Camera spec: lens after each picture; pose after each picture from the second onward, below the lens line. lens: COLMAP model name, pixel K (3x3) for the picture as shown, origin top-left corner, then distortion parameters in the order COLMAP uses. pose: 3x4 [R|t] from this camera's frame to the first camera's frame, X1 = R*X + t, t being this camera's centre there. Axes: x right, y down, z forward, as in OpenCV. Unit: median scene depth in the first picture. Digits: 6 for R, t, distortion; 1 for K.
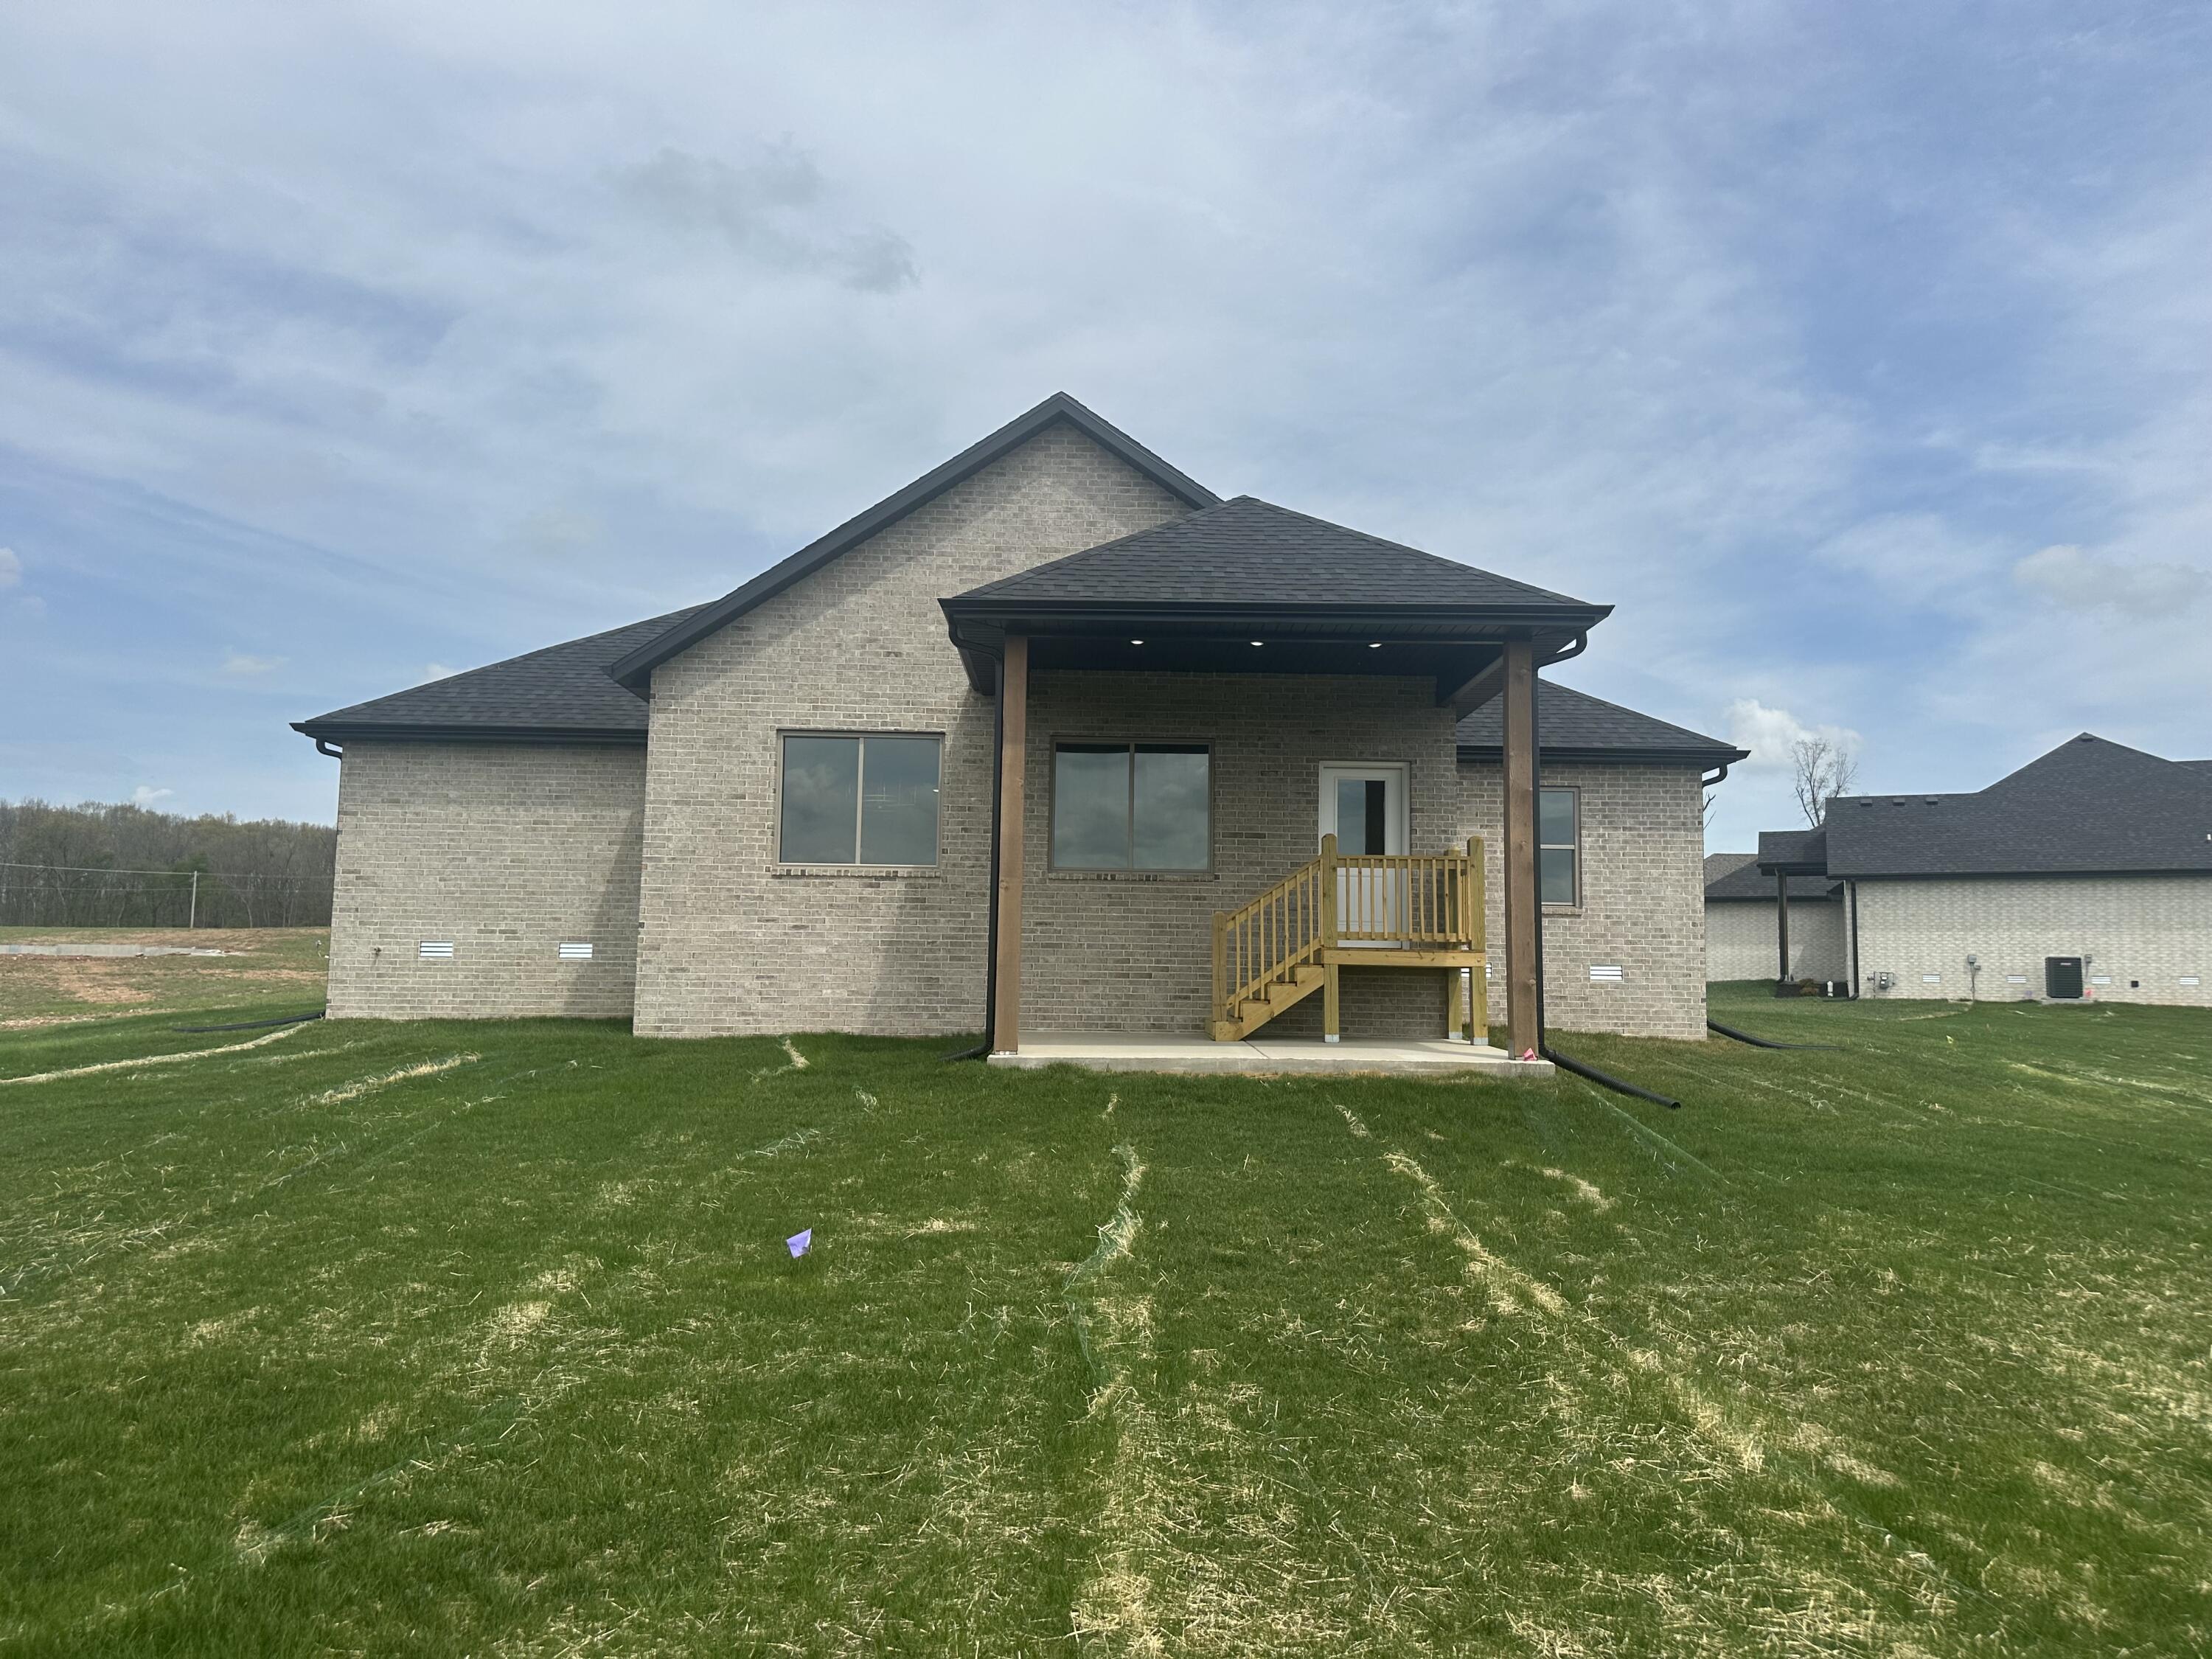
lens RADIAL K [[1661.2, 0, 1108.9], [0, 1661.2, 812.9], [0, 0, 1]] dist [0.086616, -0.054416]
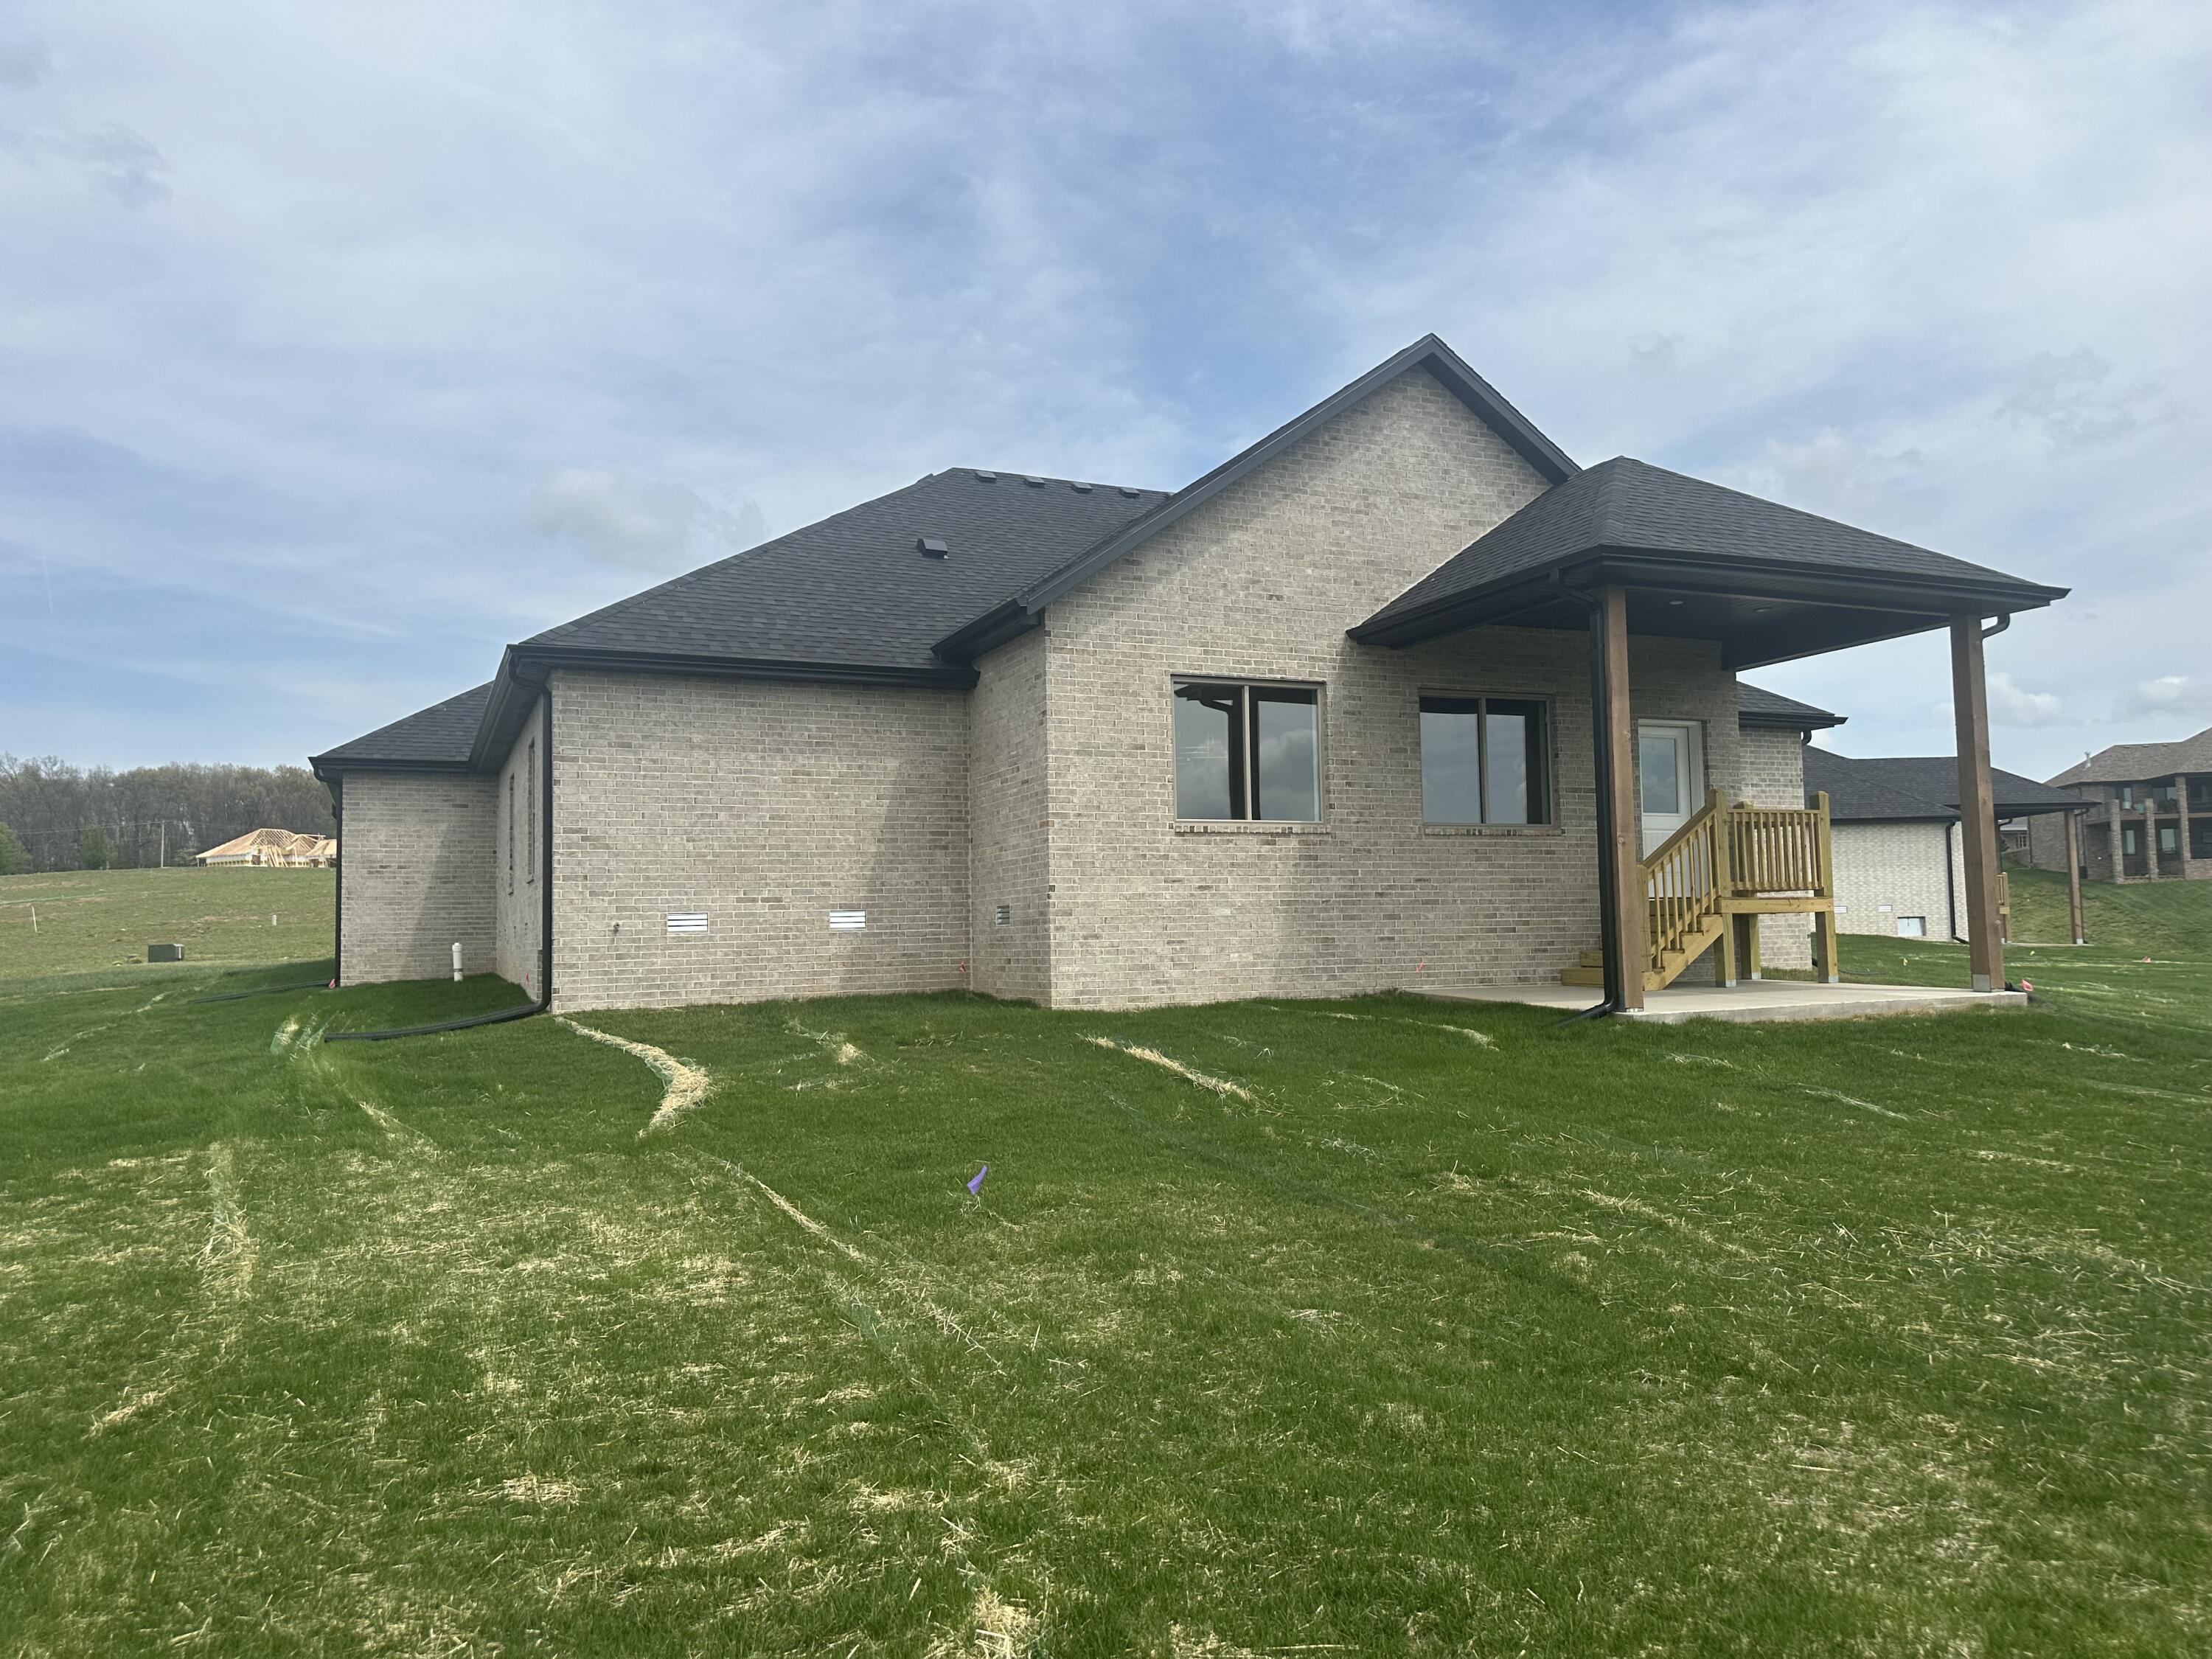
lens RADIAL K [[1661.2, 0, 1104.7], [0, 1661.2, 839.4], [0, 0, 1]] dist [0.086616, -0.054416]
pose [[0.922808, -0.008643, 0.385162, -0.587242], [-0.007939, 0.999109, 0.041441, 0.003357], [-0.385178, -0.041300, 0.921918, 0.162759]]
